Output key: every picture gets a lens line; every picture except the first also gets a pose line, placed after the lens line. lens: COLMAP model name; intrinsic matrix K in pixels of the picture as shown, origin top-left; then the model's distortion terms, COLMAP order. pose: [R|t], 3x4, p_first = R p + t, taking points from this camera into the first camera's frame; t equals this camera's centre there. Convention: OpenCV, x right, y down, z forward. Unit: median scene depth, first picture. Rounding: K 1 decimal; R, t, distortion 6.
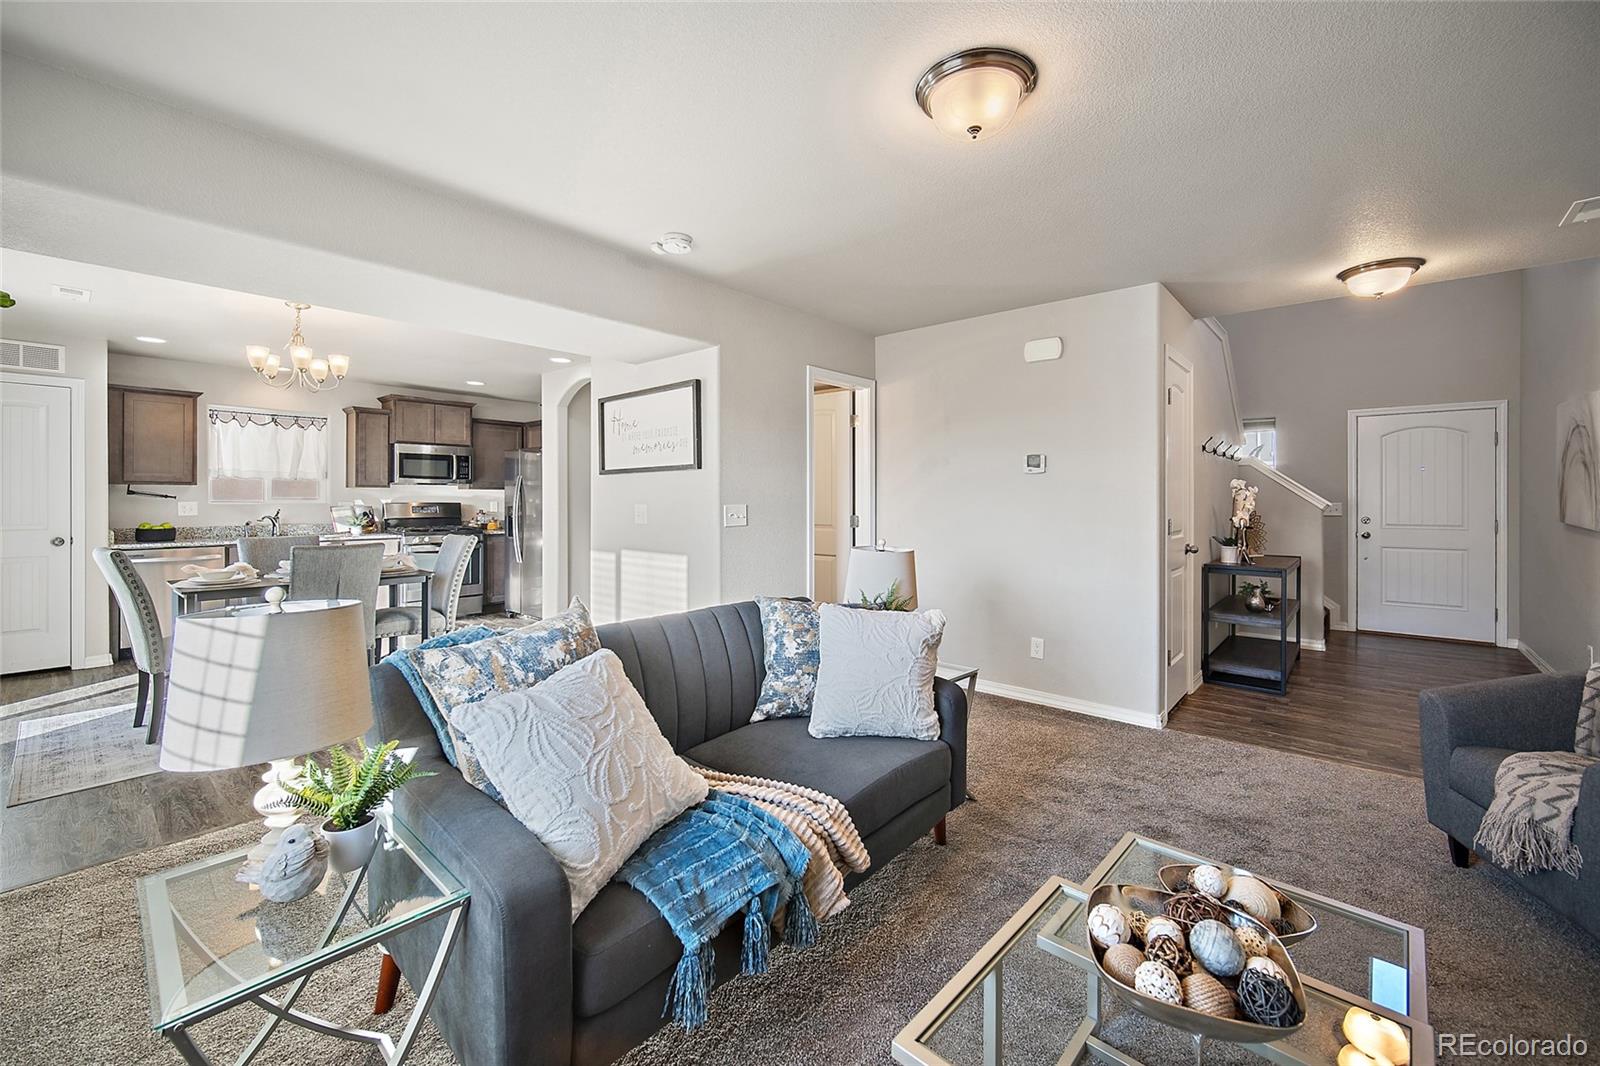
lens RADIAL K [[649.6, 0, 794.0], [0, 649.6, 503.5], [0, 0, 1]] dist [-0.000928, 0.004720]
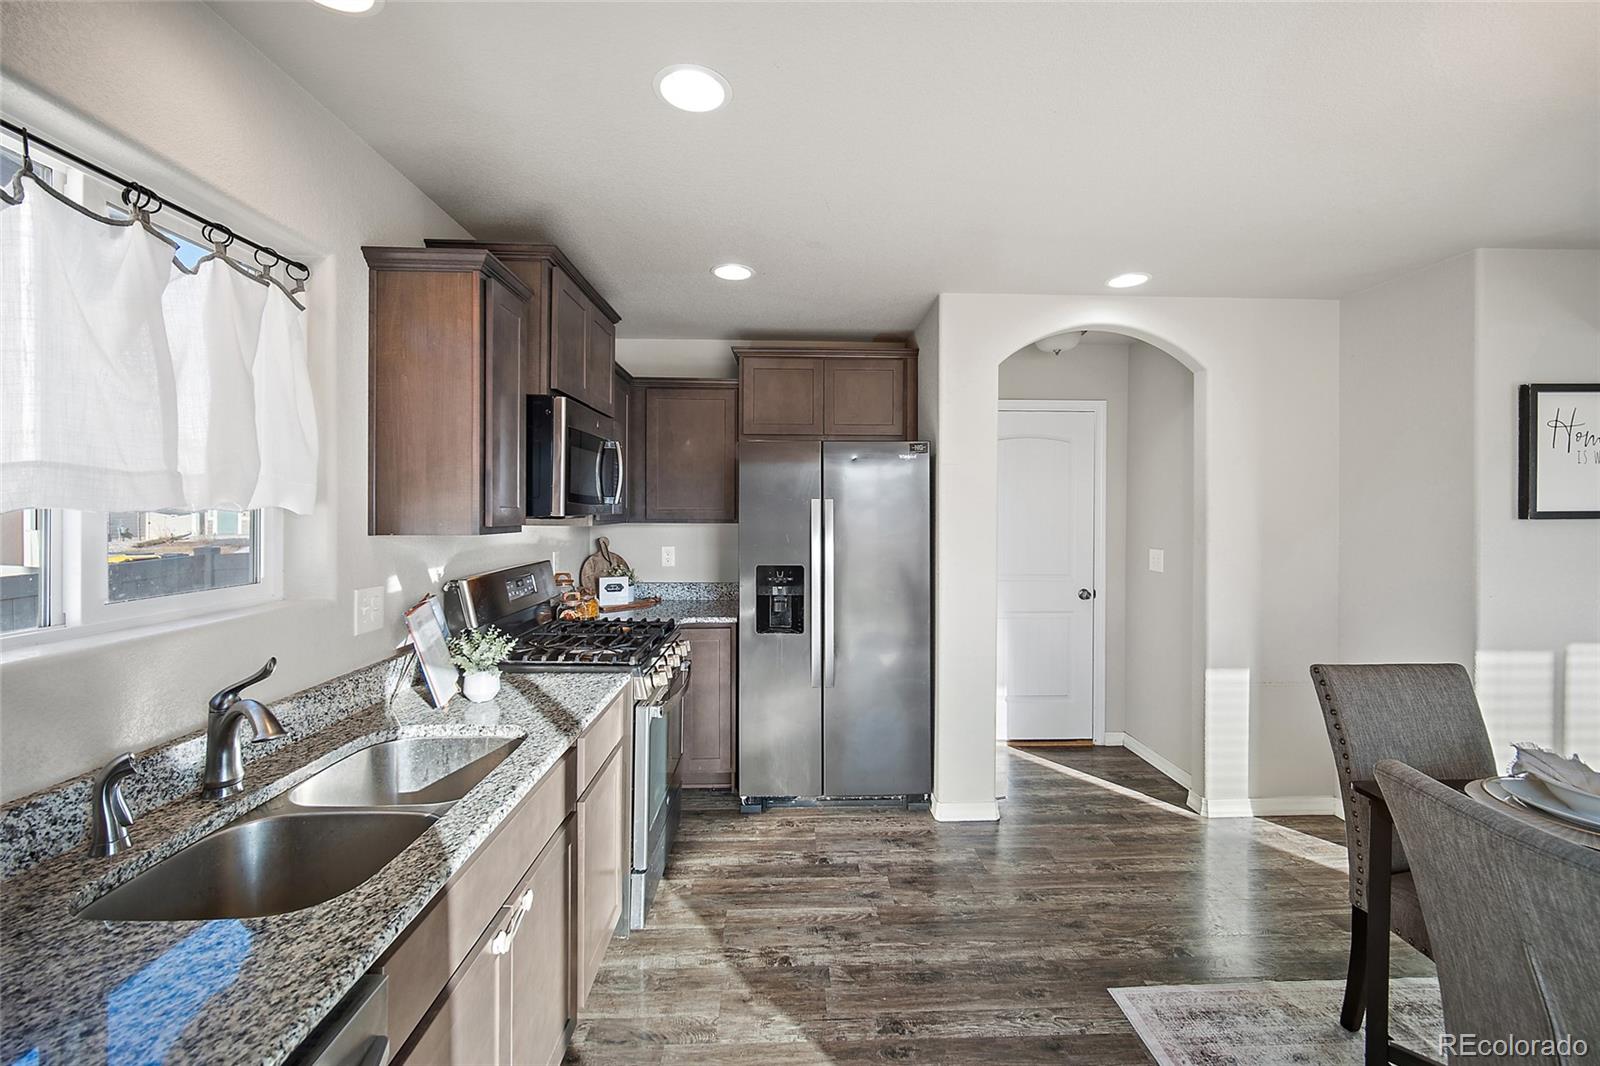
lens RADIAL K [[643.2, 0, 811.8], [0, 643.2, 513.1], [0, 0, 1]] dist [-0.001935, 0.000482]
pose [[0.714913, -0.006623, 0.699182, -0.894348], [0.002243, 0.999972, 0.007178, -0.042475], [-0.699210, -0.003563, 0.714908, 0.808152]]
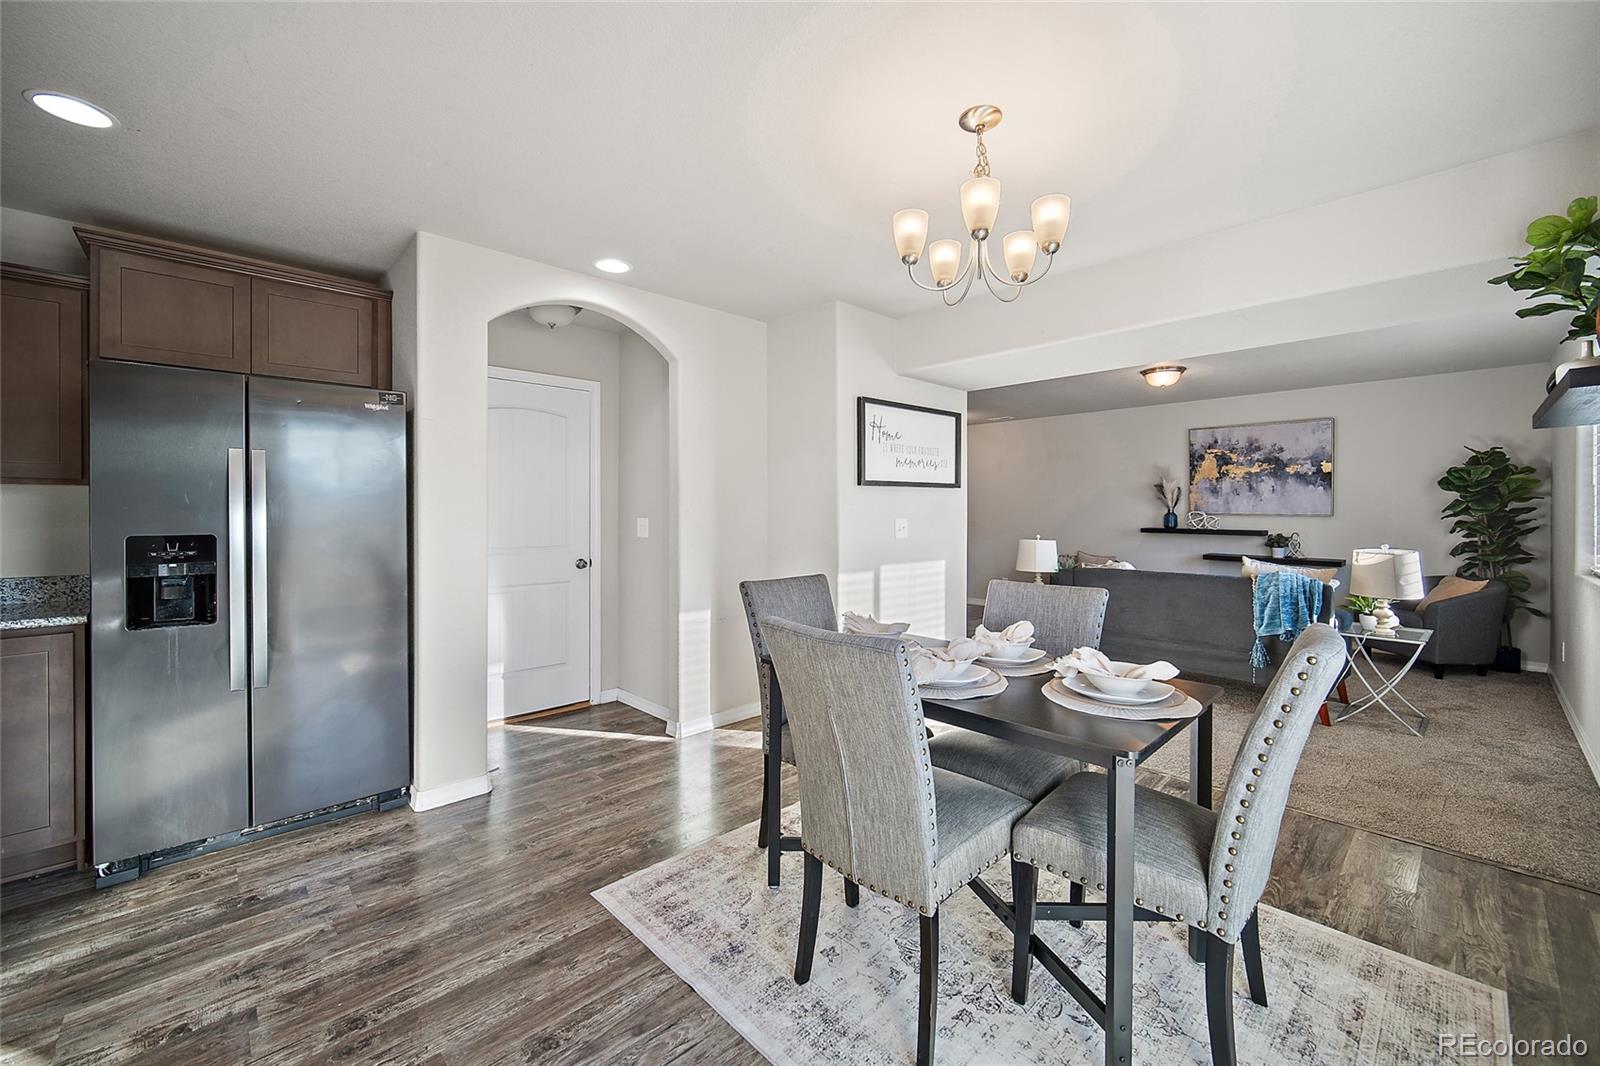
lens RADIAL K [[643.2, 0, 811.8], [0, 643.2, 513.1], [0, 0, 1]] dist [-0.001935, 0.000482]
pose [[0.070440, -0.006350, 0.997496, -0.909580], [0.002998, 0.999977, 0.006154, -0.008425], [-0.997511, 0.002557, 0.070458, 0.784002]]
